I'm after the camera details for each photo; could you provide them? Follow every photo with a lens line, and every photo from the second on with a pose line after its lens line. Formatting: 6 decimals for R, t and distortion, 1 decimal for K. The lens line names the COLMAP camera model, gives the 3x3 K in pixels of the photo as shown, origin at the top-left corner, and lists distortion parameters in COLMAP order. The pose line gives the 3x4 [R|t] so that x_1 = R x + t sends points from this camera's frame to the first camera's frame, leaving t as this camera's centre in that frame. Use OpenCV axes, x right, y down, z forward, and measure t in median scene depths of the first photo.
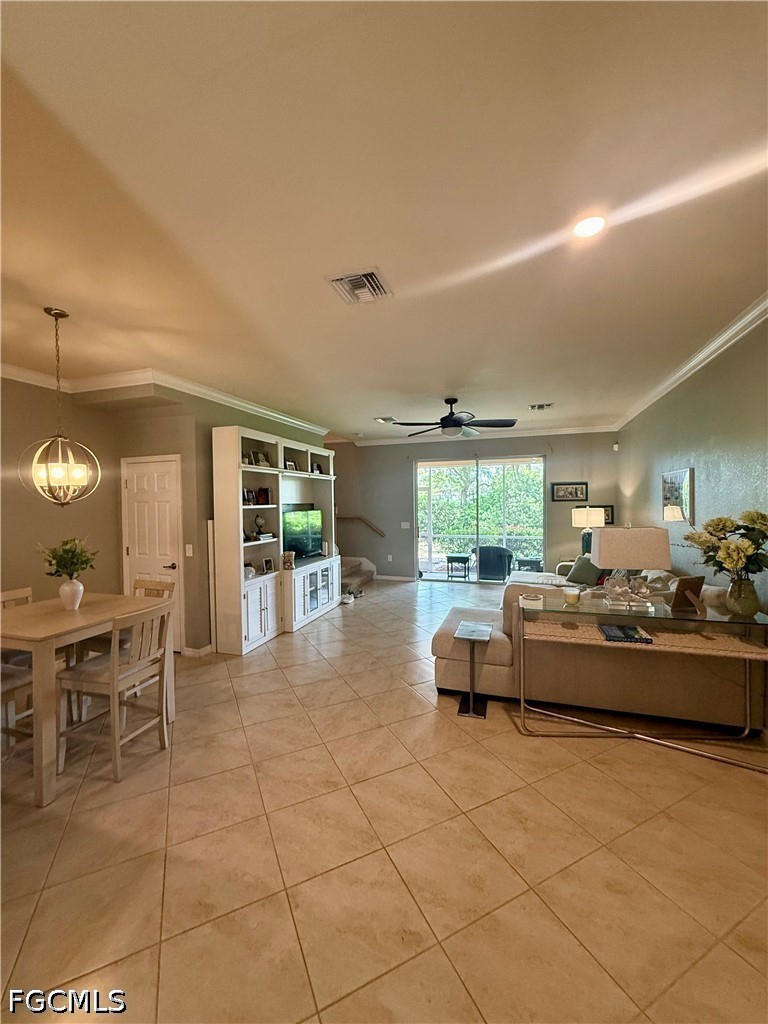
lens RADIAL K [[414.4, 0, 387.5], [0, 414.4, 509.4], [0, 0, 1]] dist [-0.000645, -0.000155]
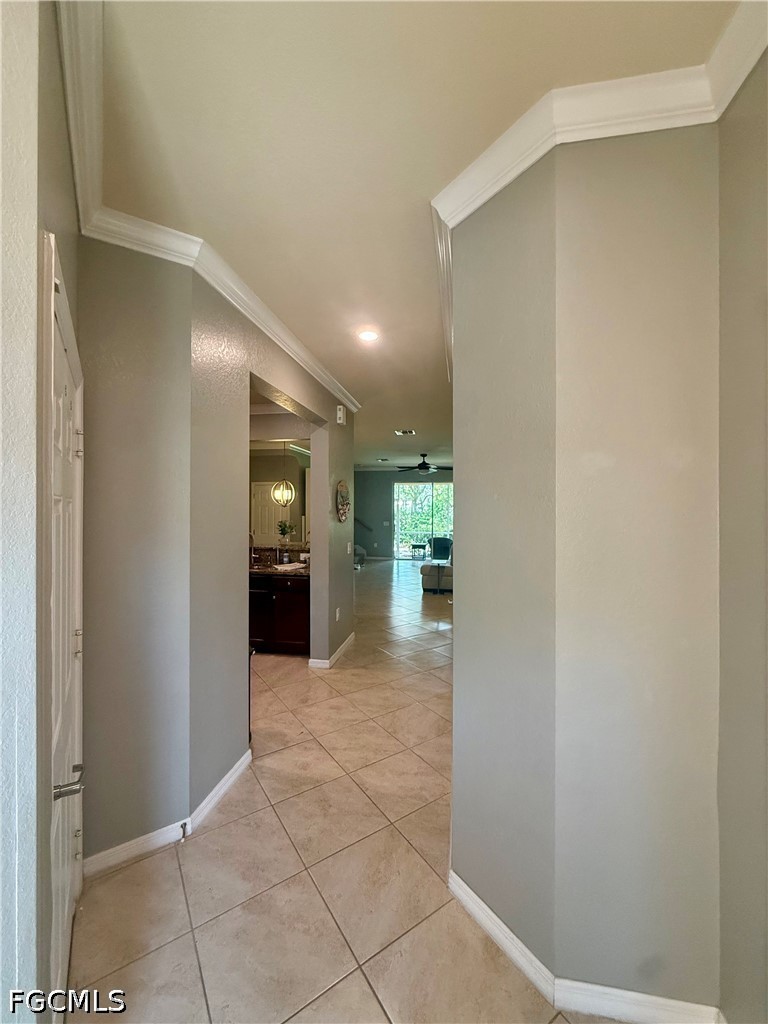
lens RADIAL K [[414.4, 0, 383.6], [0, 414.4, 510.3], [0, 0, 1]] dist [-0.000645, -0.000155]
pose [[0.991617, 0.015858, 0.128235, -0.217380], [-0.013855, 0.999768, -0.016494, 0.018843], [-0.128467, 0.014579, 0.991607, -0.689760]]
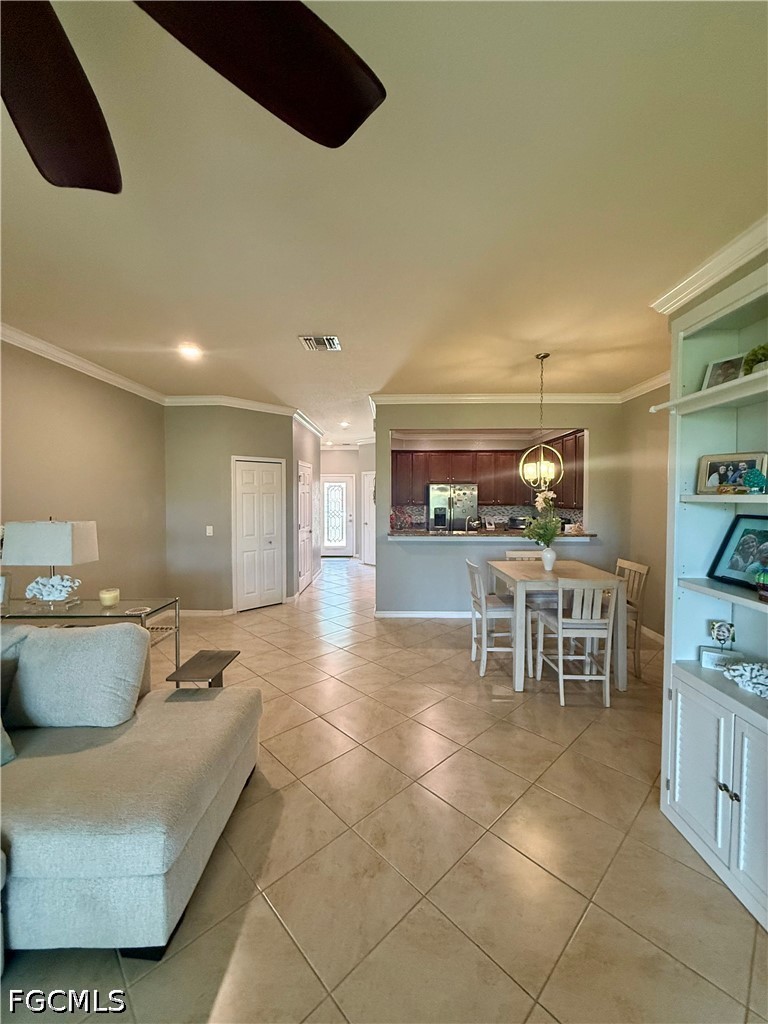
lens RADIAL K [[414.4, 0, 389.6], [0, 414.4, 508.8], [0, 0, 1]] dist [-0.000645, -0.000155]
pose [[-0.952958, 0.017473, -0.302598, 0.060137], [0.002334, 0.998730, 0.050319, -0.013066], [0.303093, 0.047246, -0.951789, 0.931383]]
